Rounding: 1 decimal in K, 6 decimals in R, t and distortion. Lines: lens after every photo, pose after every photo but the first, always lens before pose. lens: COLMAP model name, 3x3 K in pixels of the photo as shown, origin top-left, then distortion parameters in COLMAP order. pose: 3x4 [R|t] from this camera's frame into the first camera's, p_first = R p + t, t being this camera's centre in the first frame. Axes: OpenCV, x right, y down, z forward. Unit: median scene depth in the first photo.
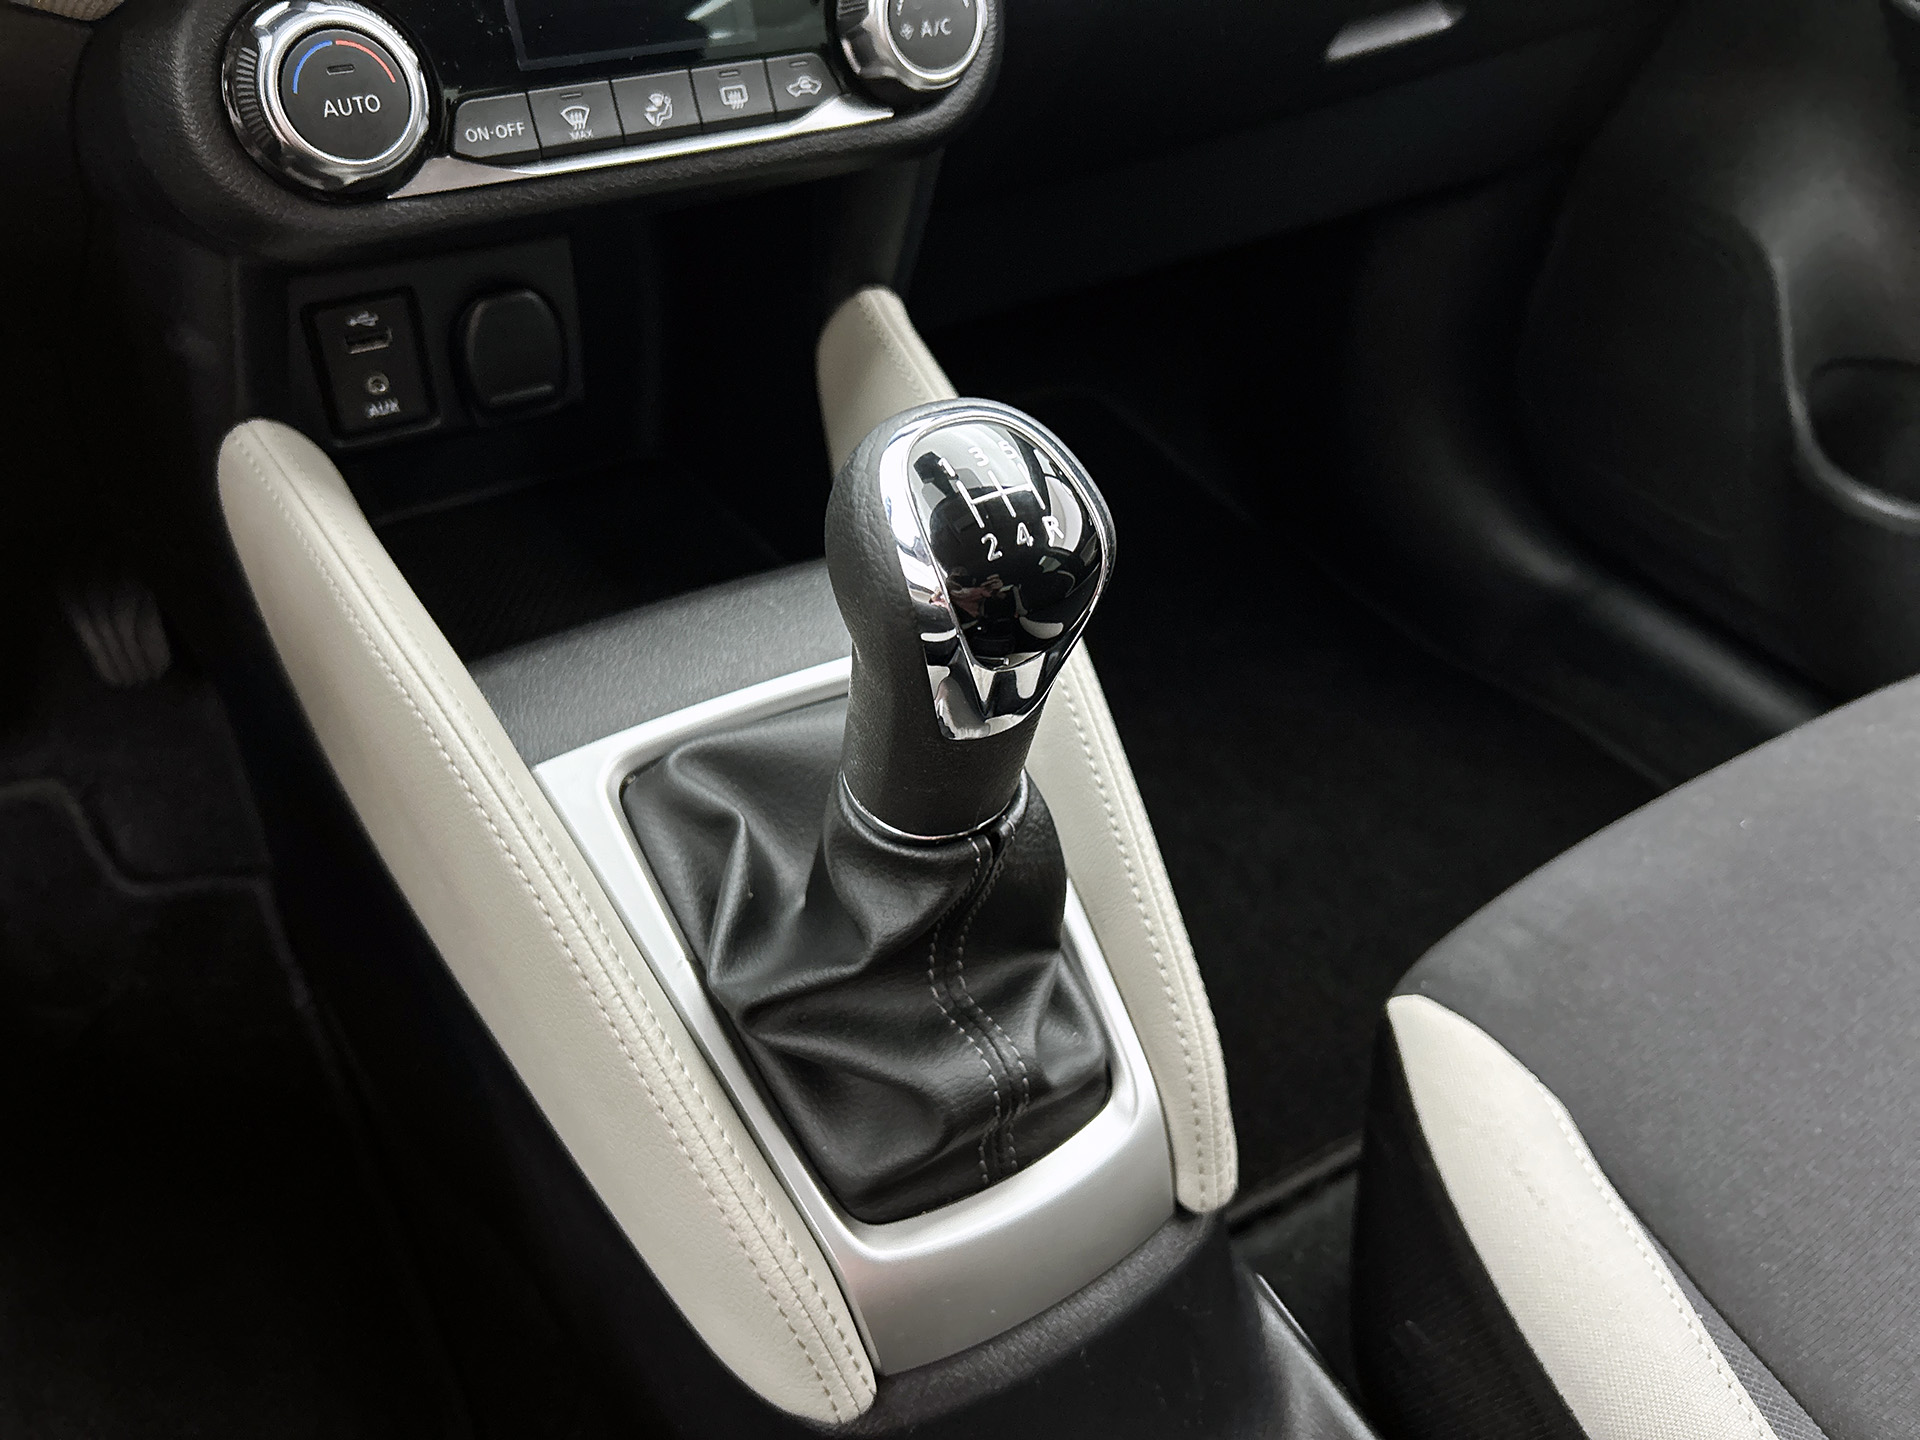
lens RADIAL K [[1536.3, 0, 987.0], [0, 1536.3, 741.2], [0, 0, 1]] dist [-0.010824, -0.003828]
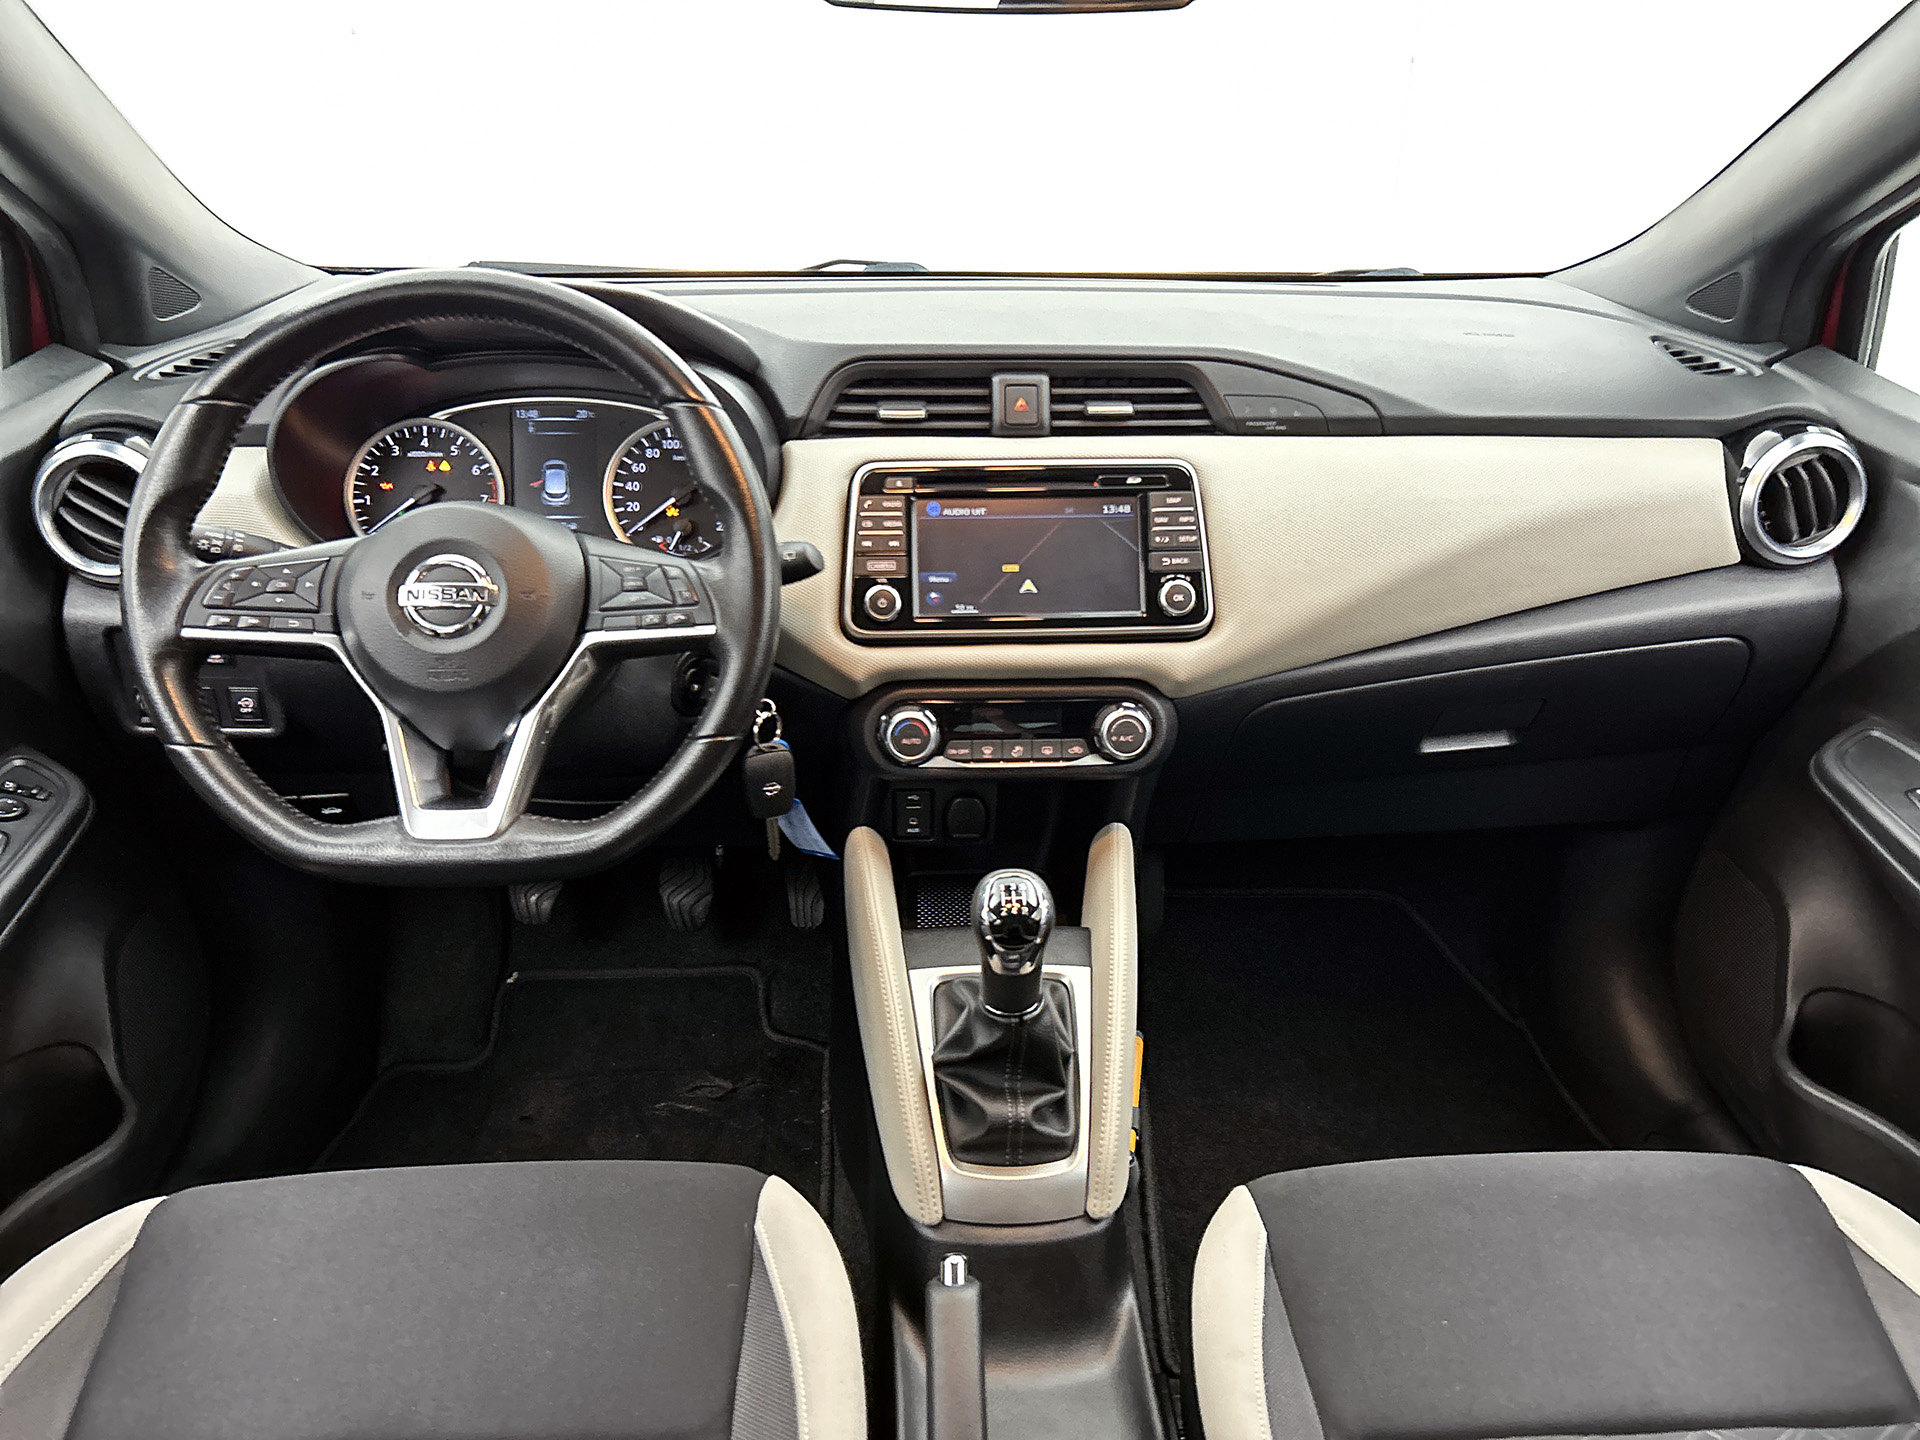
lens RADIAL K [[1450.3, 0, 960.0], [0, 1450.3, 720.0], [0, 0, 1]] dist [0.037026, -0.006969]
pose [[0.879647, 0.168123, -0.444923, 0.833268], [-0.289712, 0.931277, -0.220882, 0.141937], [0.377211, 0.323198, 0.867902, -1.307205]]
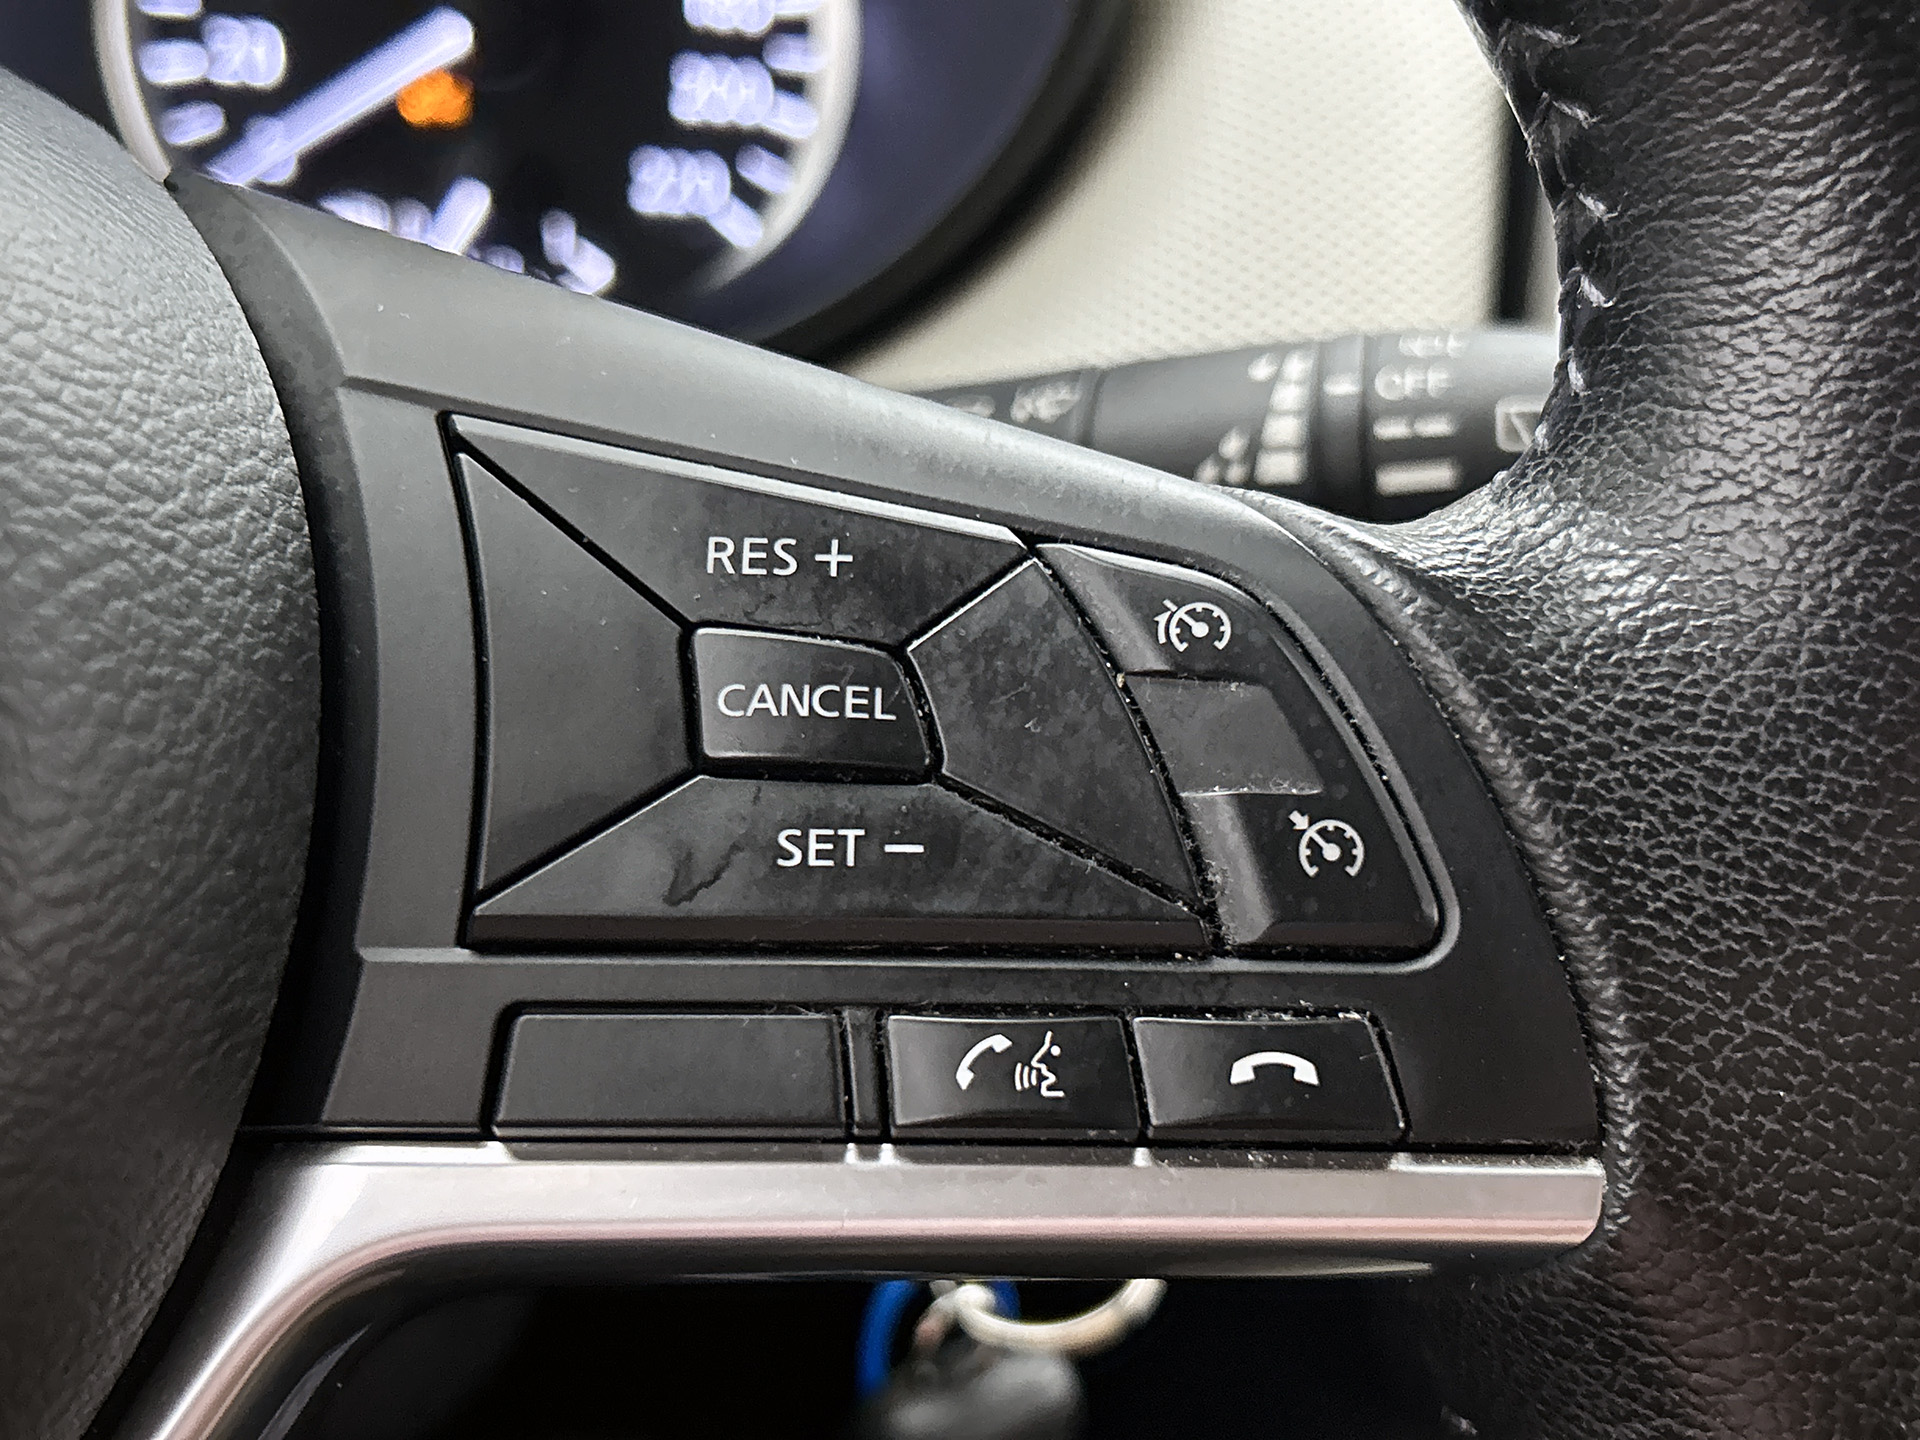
lens RADIAL K [[2552.1, 0, 917.3], [0, 2552.1, 716.8], [0, 0, 1]] dist [0.019437, -0.041095]
pose [[0.931641, 0.236351, -0.276013, -0.438360], [-0.299665, 0.929348, -0.215670, -0.292226], [0.205538, 0.283639, 0.936645, -0.075827]]
